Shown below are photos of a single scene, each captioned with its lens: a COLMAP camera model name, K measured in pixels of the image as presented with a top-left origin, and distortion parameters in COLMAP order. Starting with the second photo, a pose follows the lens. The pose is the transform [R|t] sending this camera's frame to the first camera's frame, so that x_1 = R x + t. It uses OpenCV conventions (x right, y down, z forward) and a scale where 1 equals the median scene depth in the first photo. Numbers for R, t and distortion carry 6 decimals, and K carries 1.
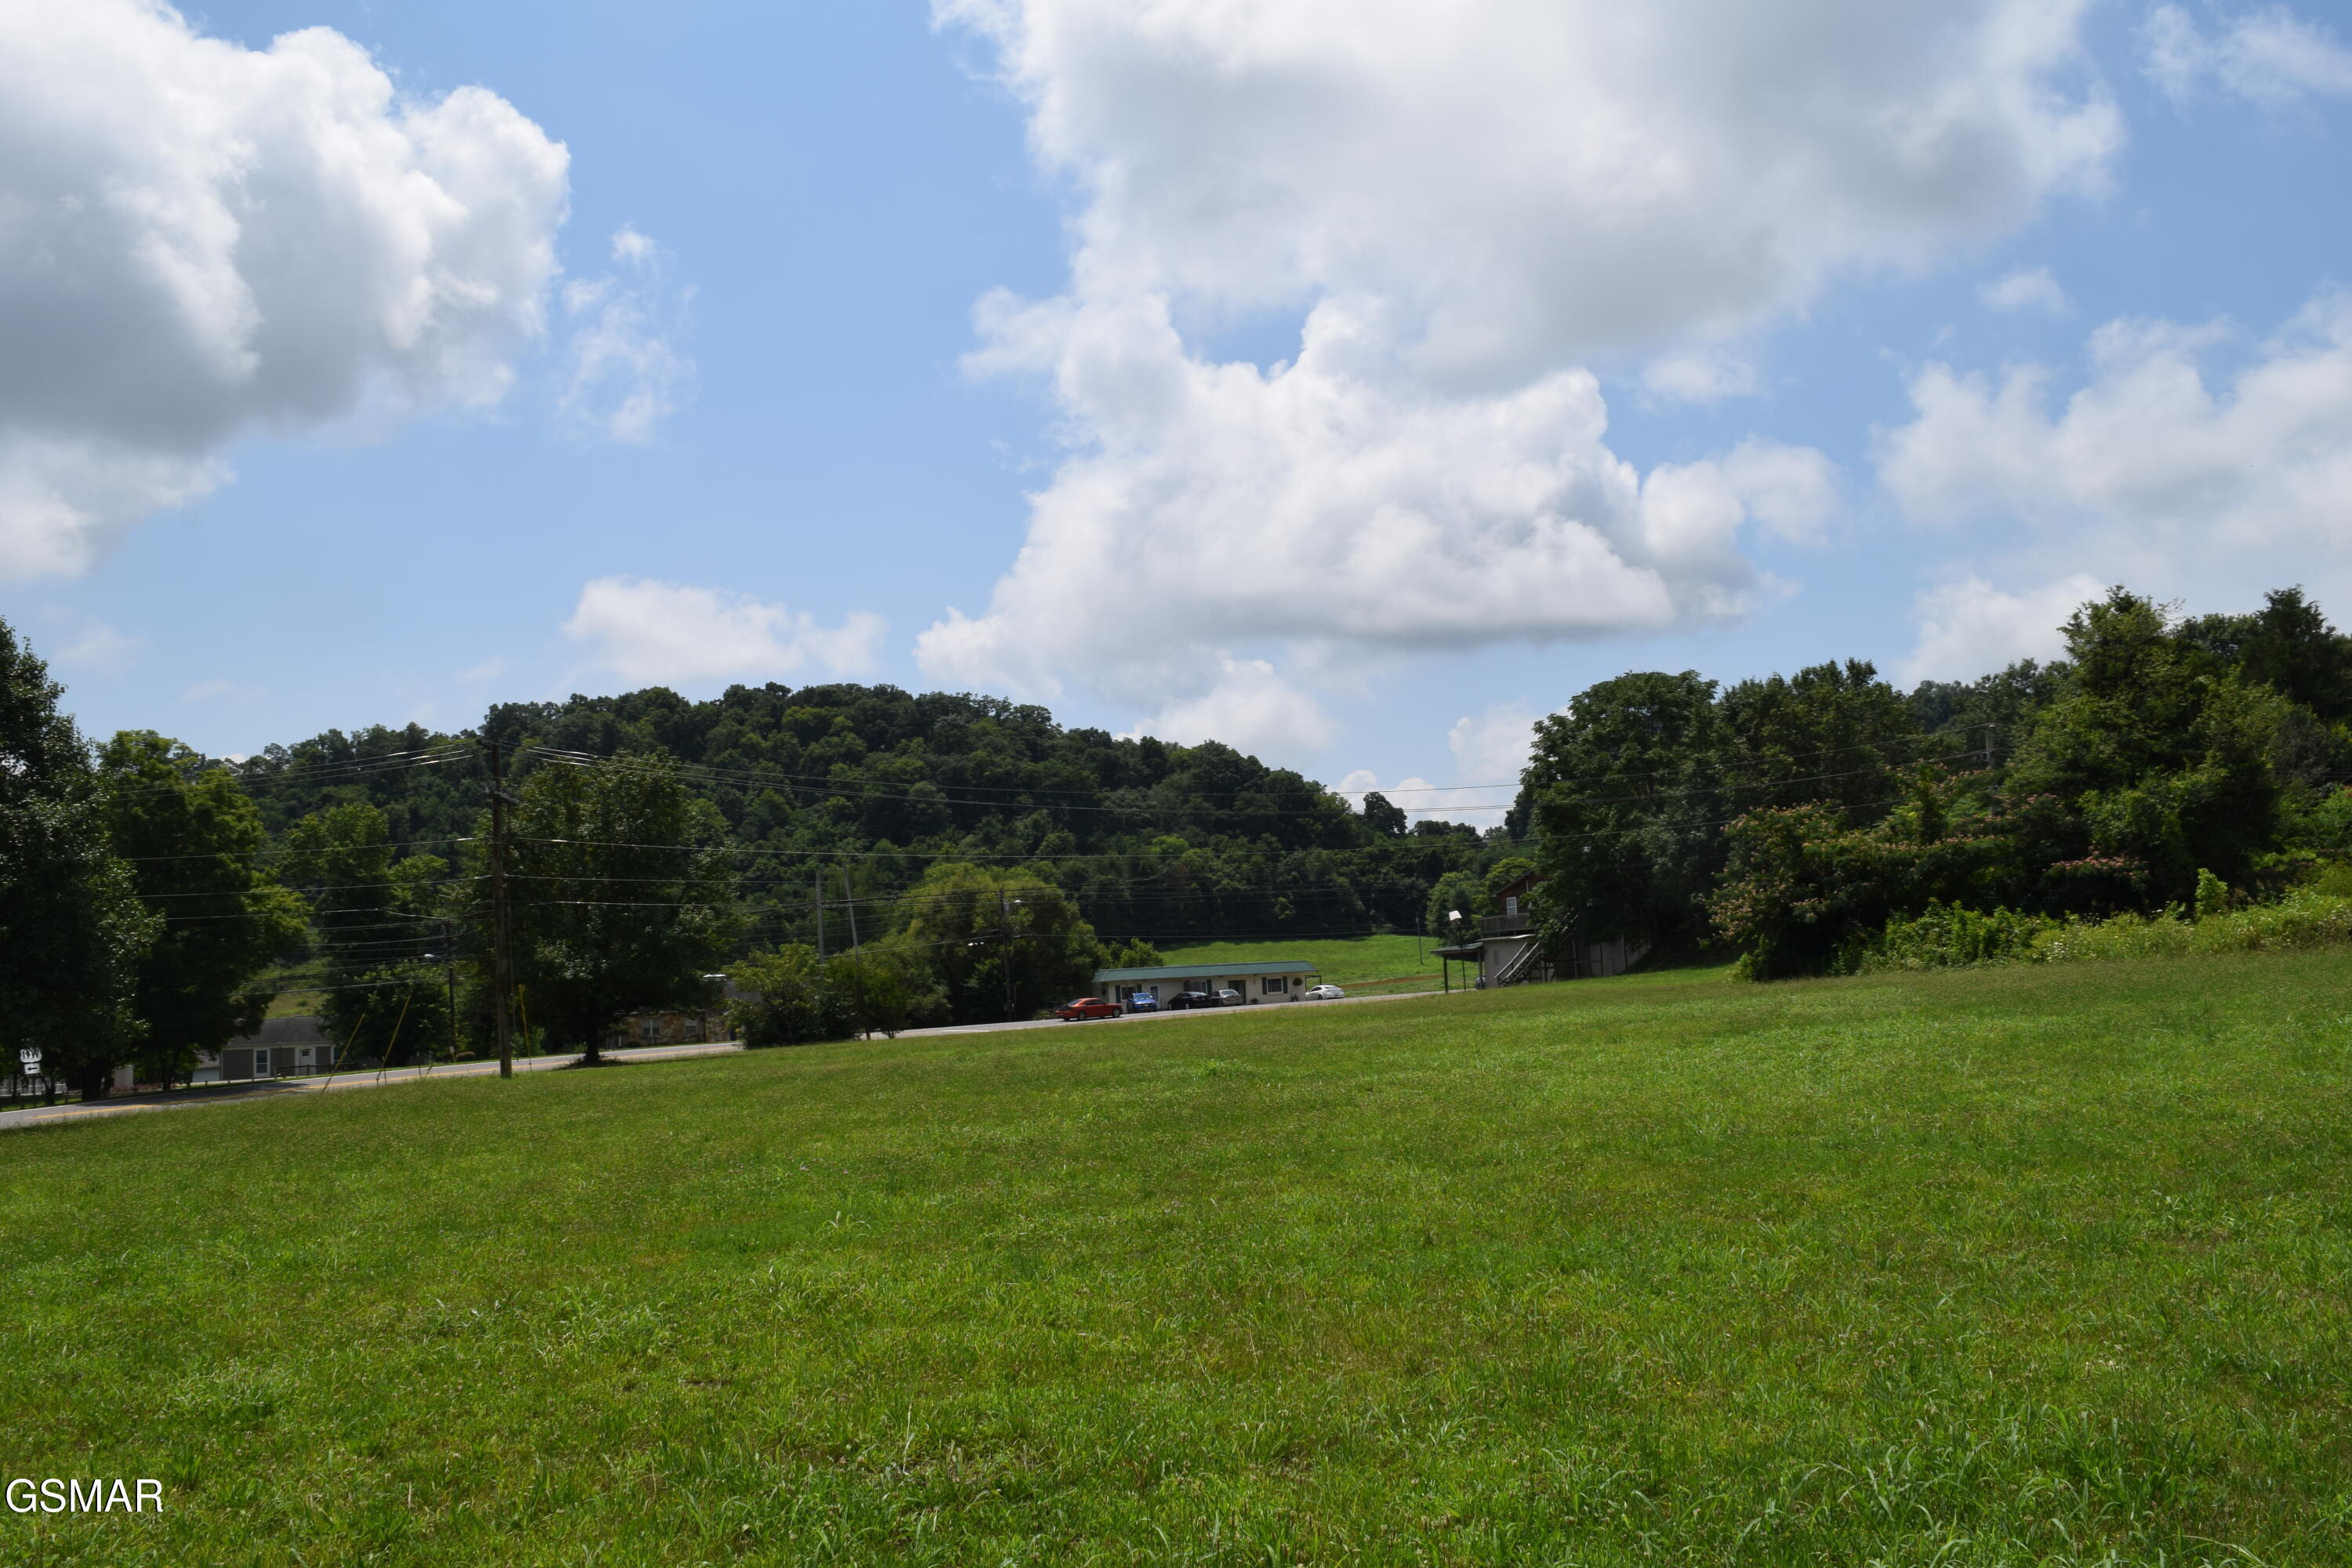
lens RADIAL K [[1867.5, 0, 1185.3], [0, 1867.5, 782.6], [0, 0, 1]] dist [-0.090952, 0.017506]
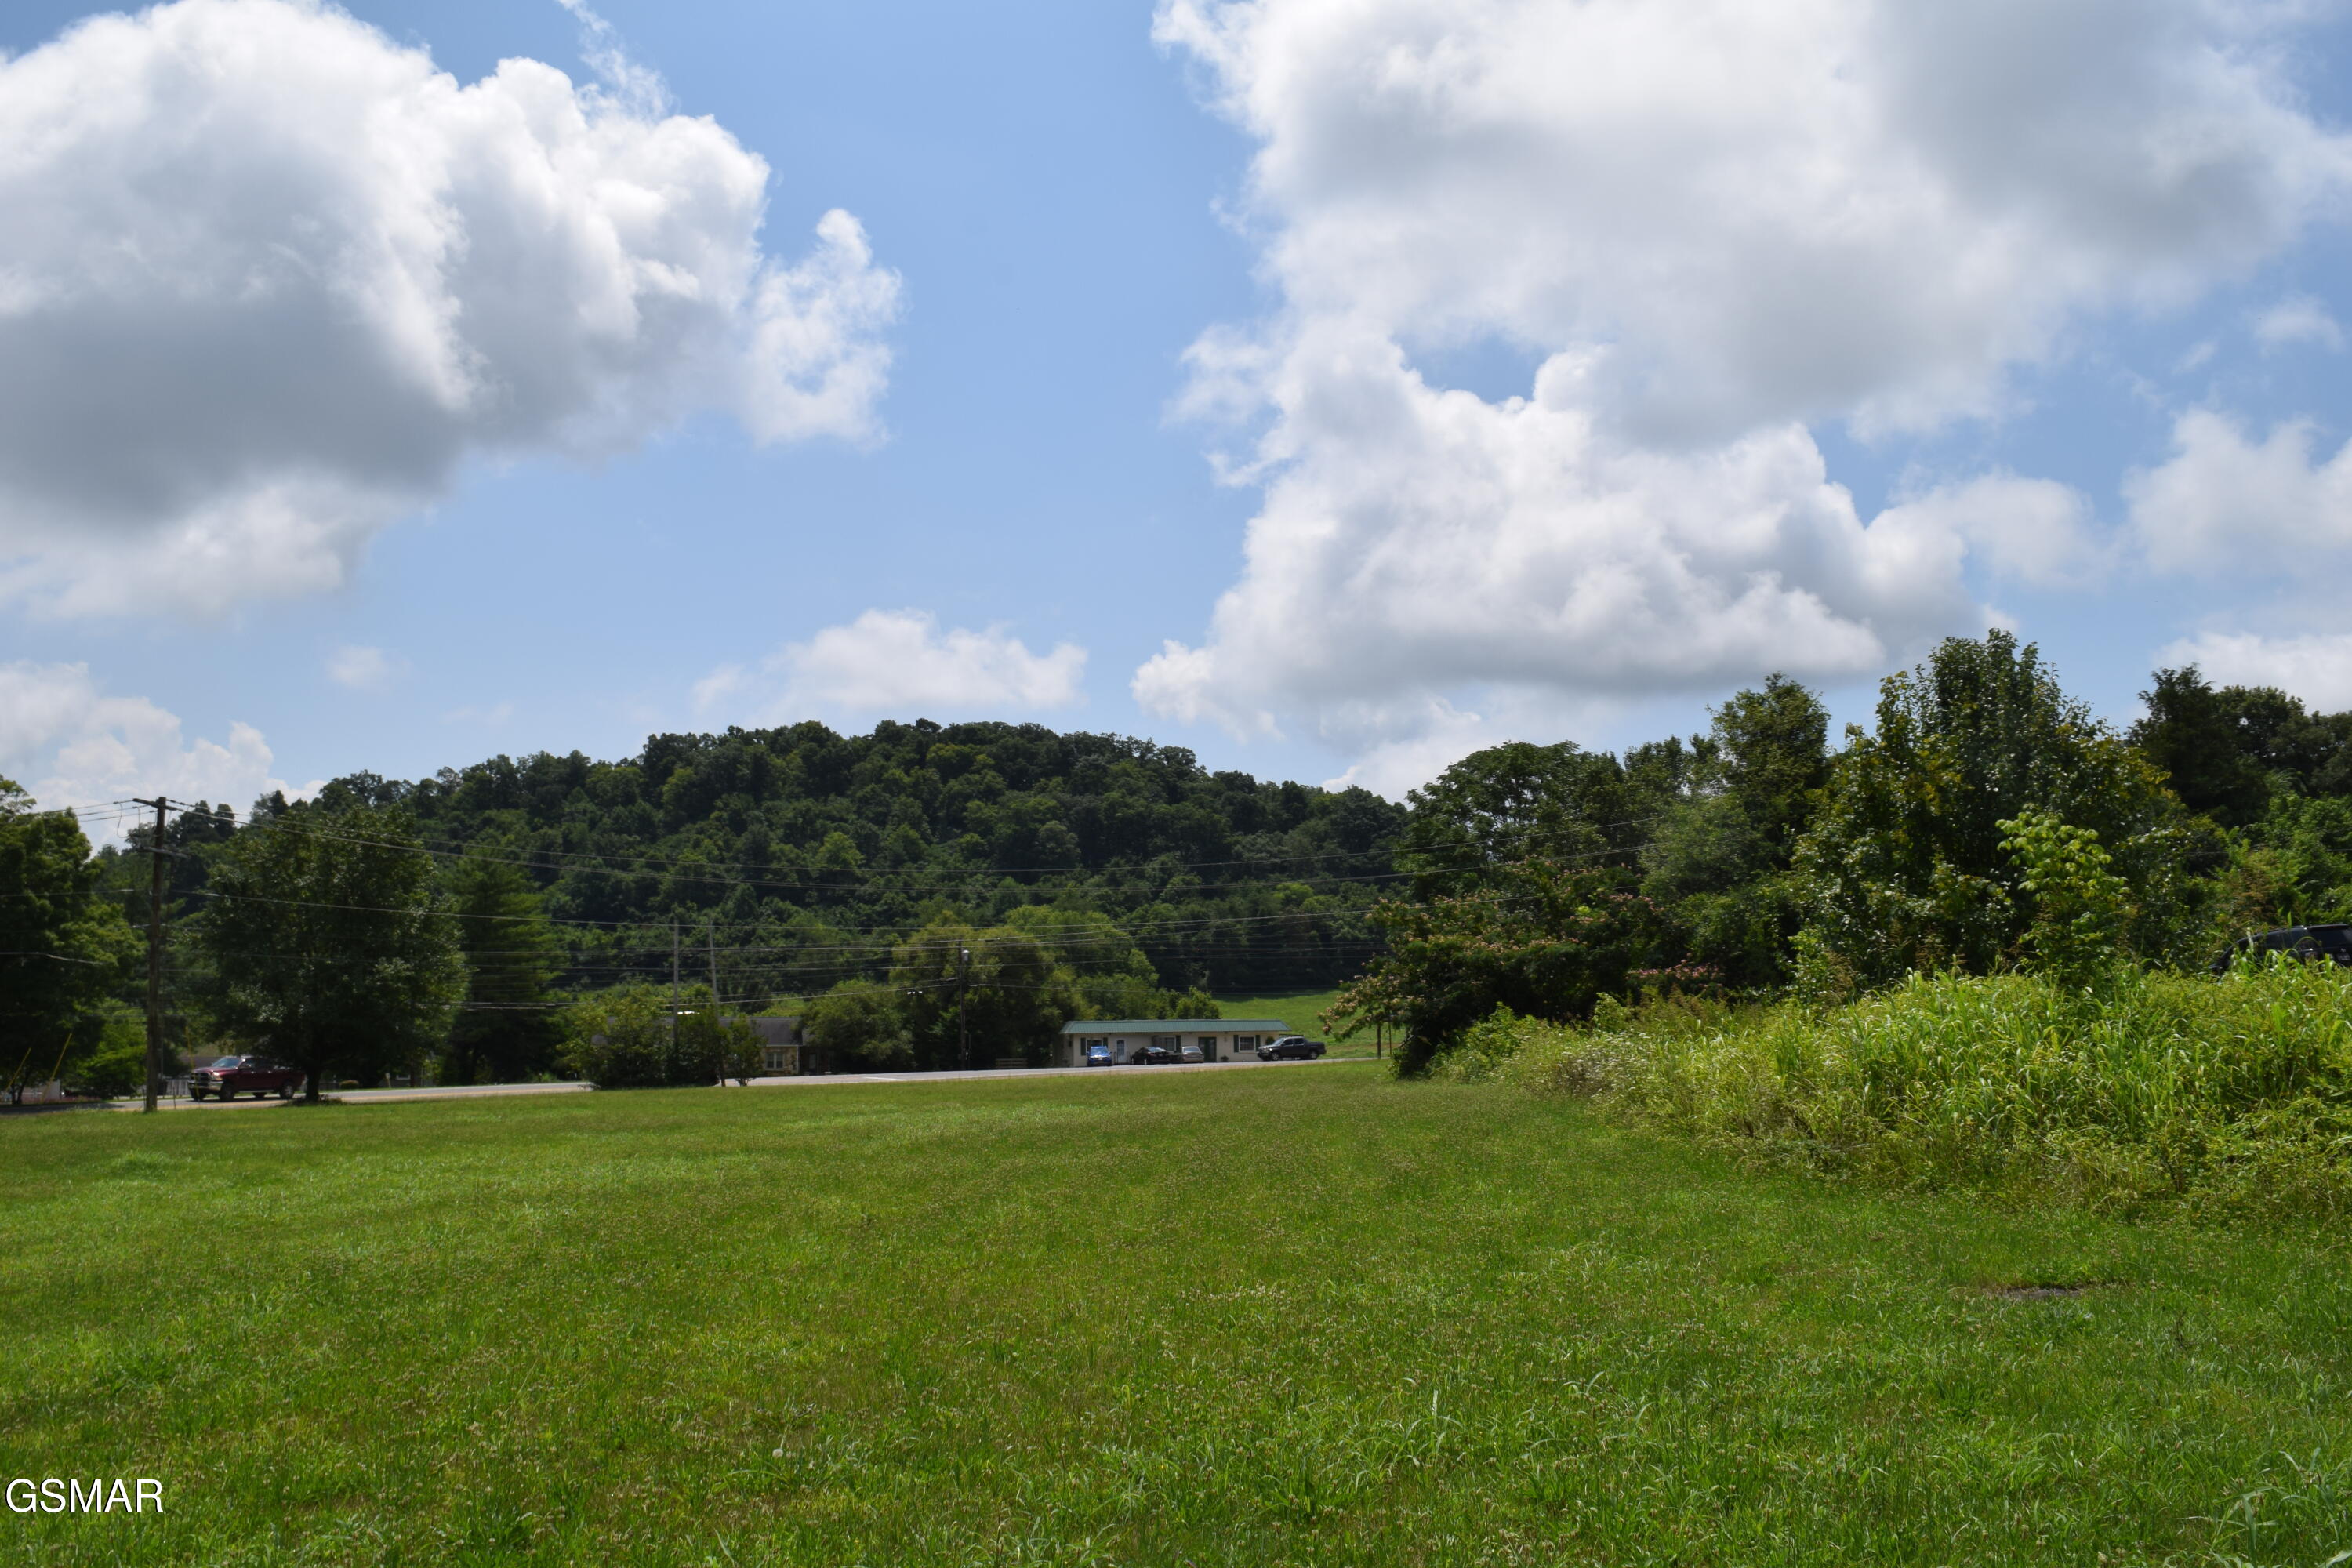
lens RADIAL K [[1874.9, 0, 1176.0], [0, 1874.9, 784.0], [0, 0, 1]] dist [-0.067840, 0.007478]
pose [[0.991784, 0.023885, -0.125674, 0.048948], [-0.026329, 0.999494, -0.017823, -0.003960], [0.125185, 0.020985, 0.991911, 0.001671]]
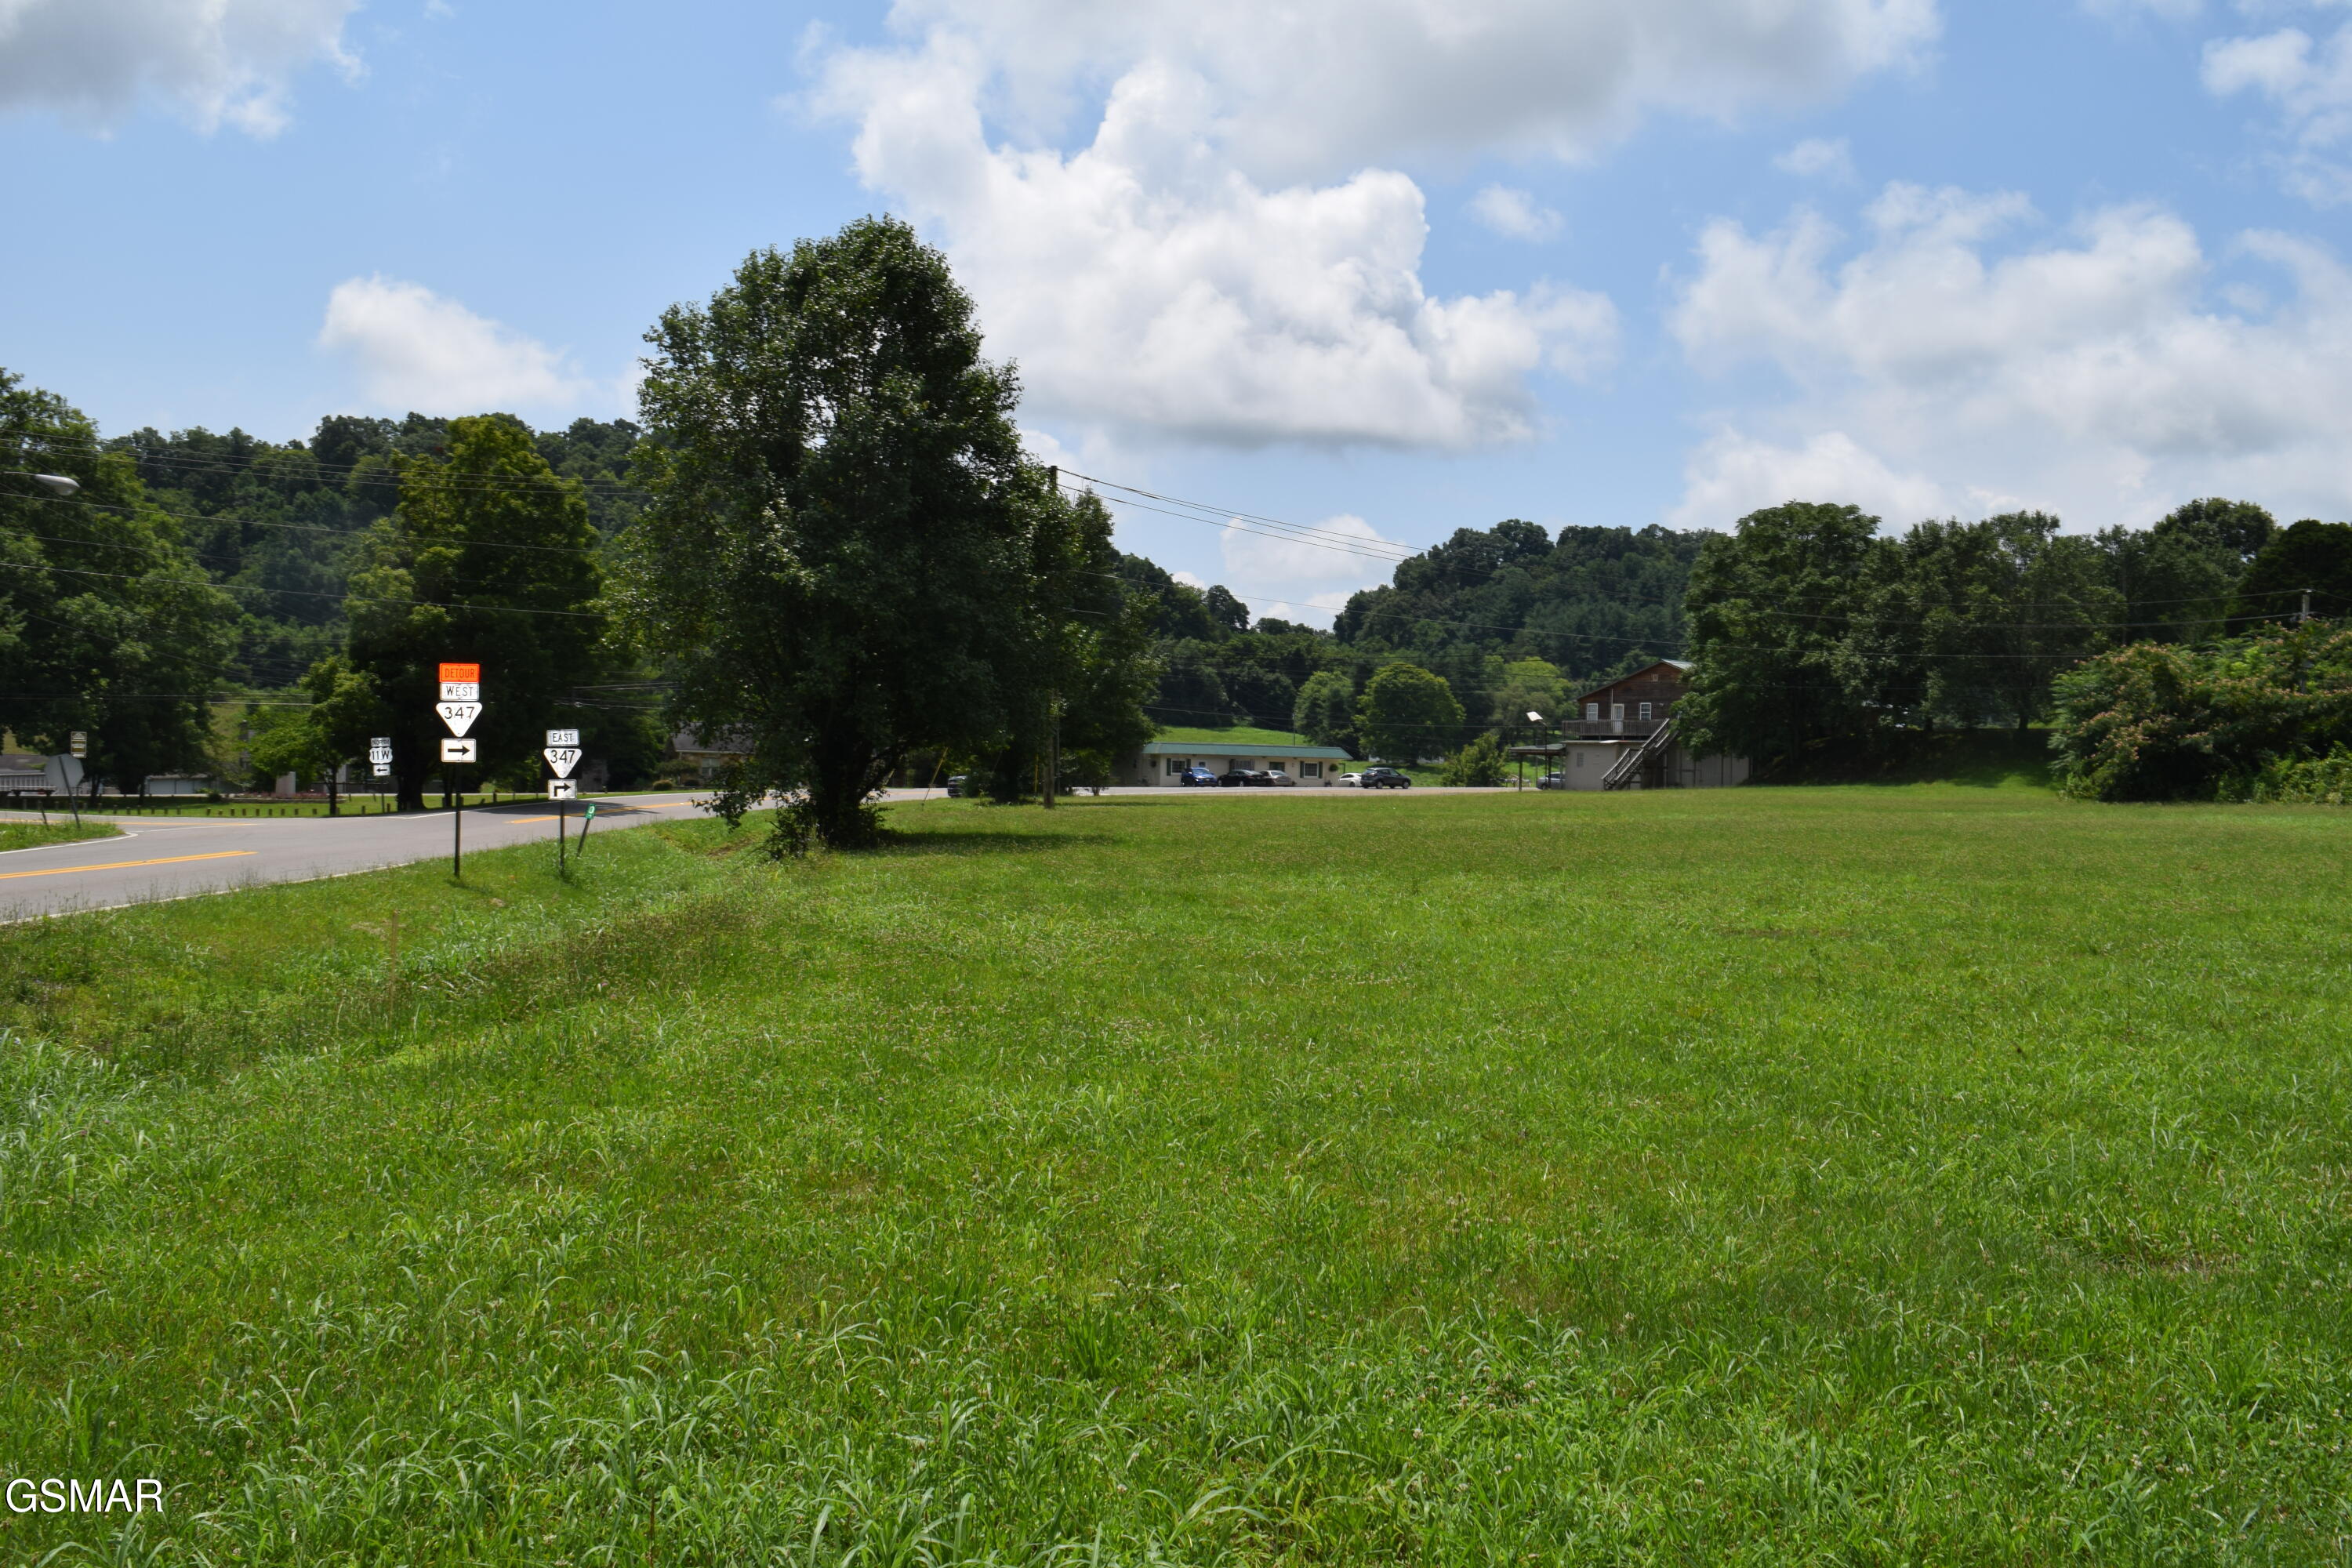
lens RADIAL K [[1867.5, 0, 1185.3], [0, 1867.5, 782.6], [0, 0, 1]] dist [-0.090952, 0.017506]
pose [[0.987417, 0.072163, 0.140714, -0.060589], [-0.087762, 0.990270, 0.107998, 0.004103], [-0.131551, -0.118988, 0.984142, -0.000285]]
